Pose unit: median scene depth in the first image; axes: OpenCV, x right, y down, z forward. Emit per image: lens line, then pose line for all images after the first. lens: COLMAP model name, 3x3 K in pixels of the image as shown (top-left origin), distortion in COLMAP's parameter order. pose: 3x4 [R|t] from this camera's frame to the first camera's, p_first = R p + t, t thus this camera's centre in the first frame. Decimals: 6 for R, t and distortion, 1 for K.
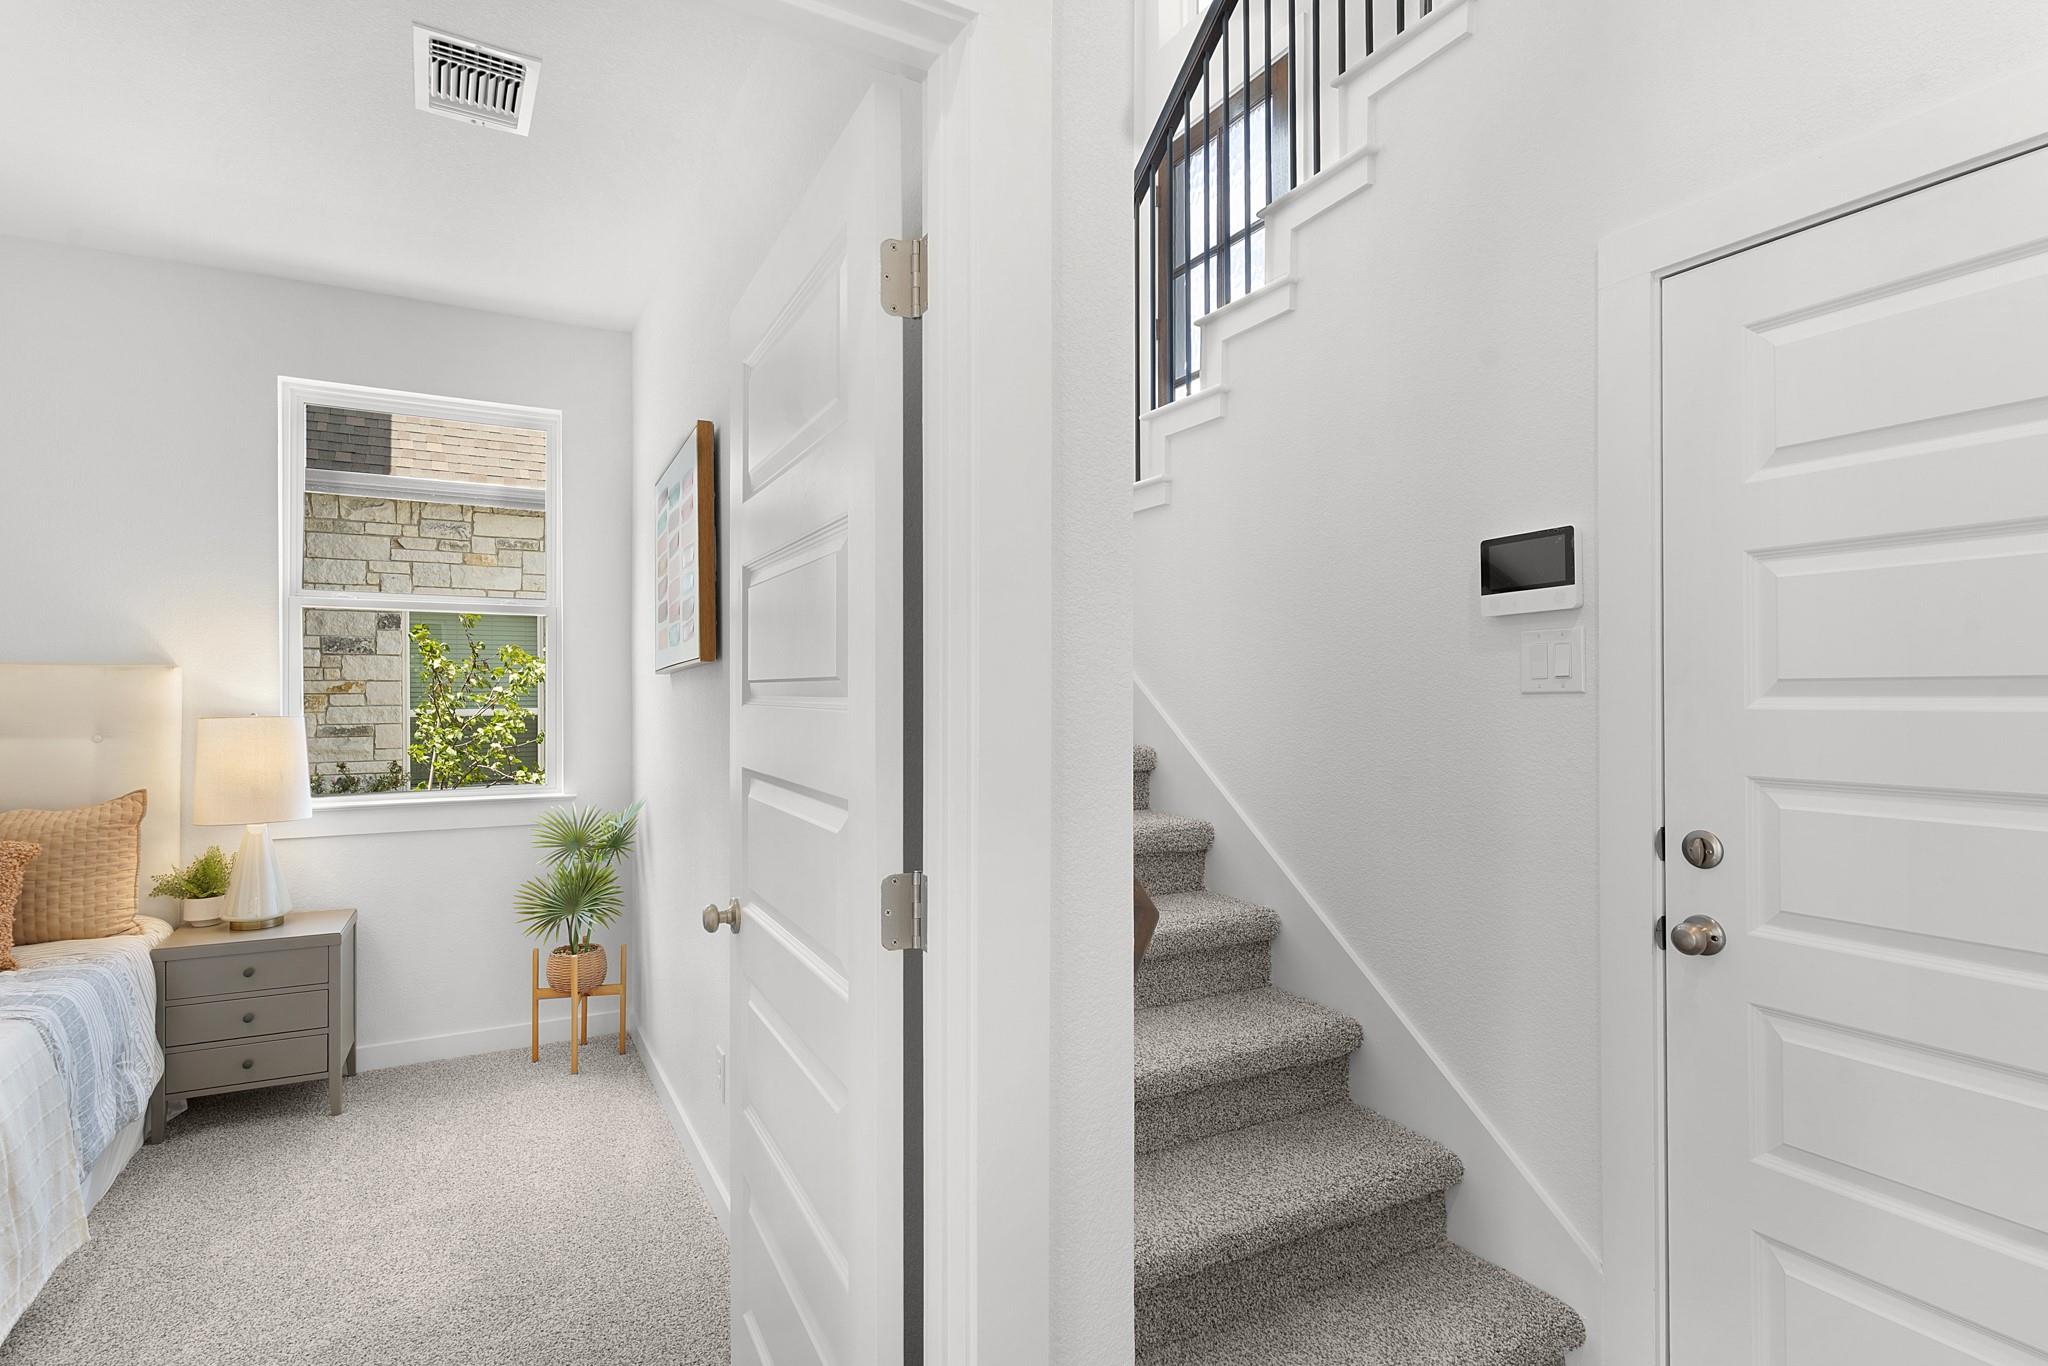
lens RADIAL K [[1001.2, 0, 1016.2], [0, 1001.2, 684.2], [0, 0, 1]] dist [0.001869, 0.000213]
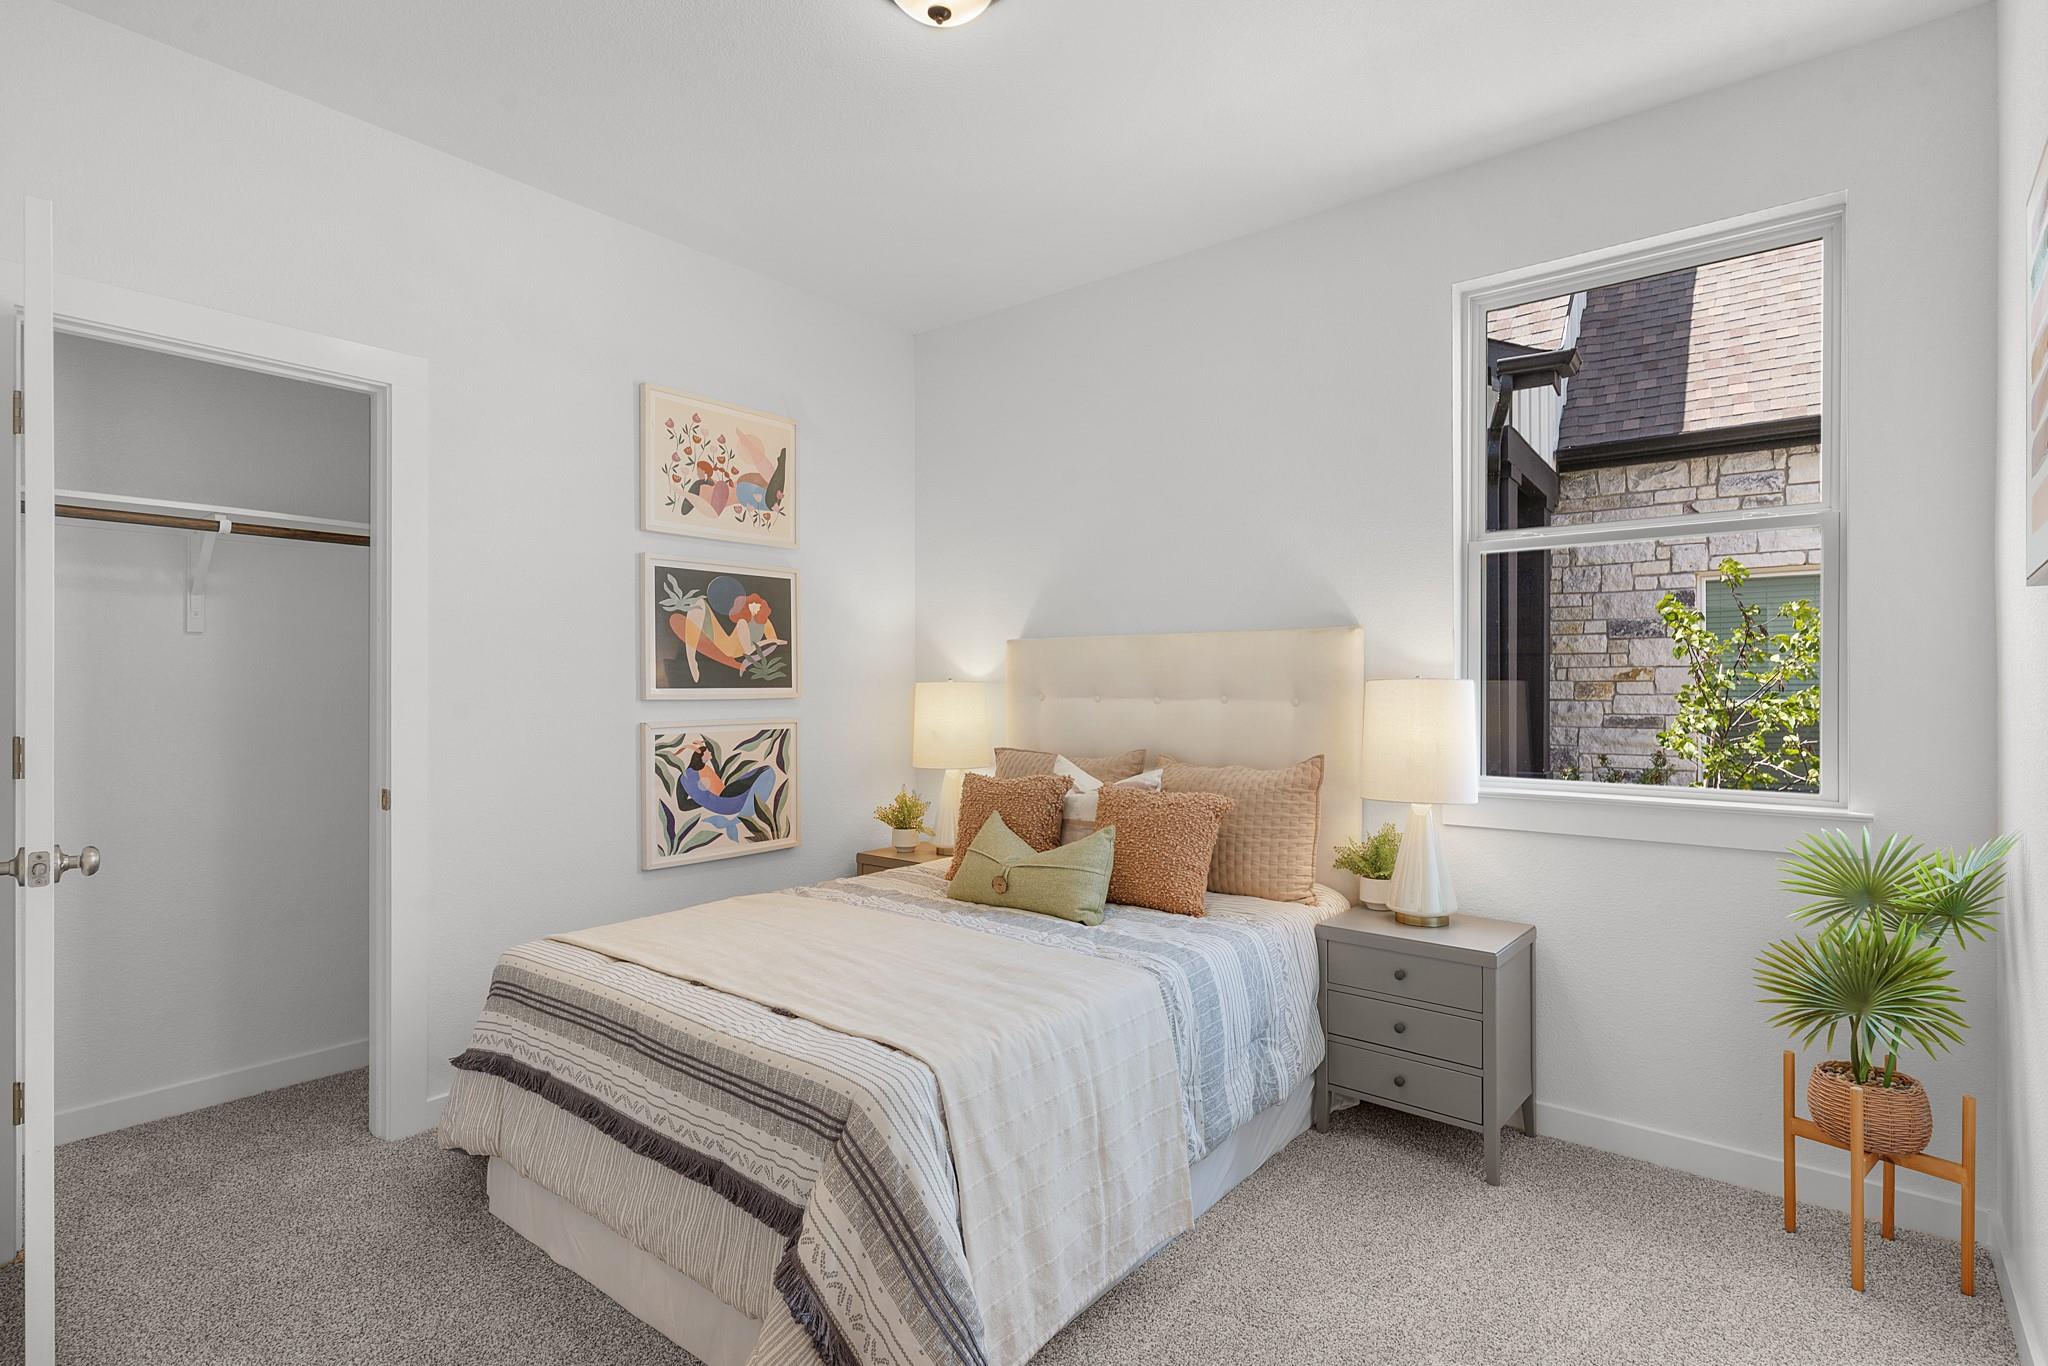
lens RADIAL K [[1001.2, 0, 1011.3], [0, 1001.2, 692.1], [0, 0, 1]] dist [0.001869, 0.000213]
pose [[0.376981, 0.001584, -0.926220, -0.082436], [0.004294, 0.999985, 0.003457, 0.034905], [0.926211, -0.005280, 0.376968, 0.314446]]
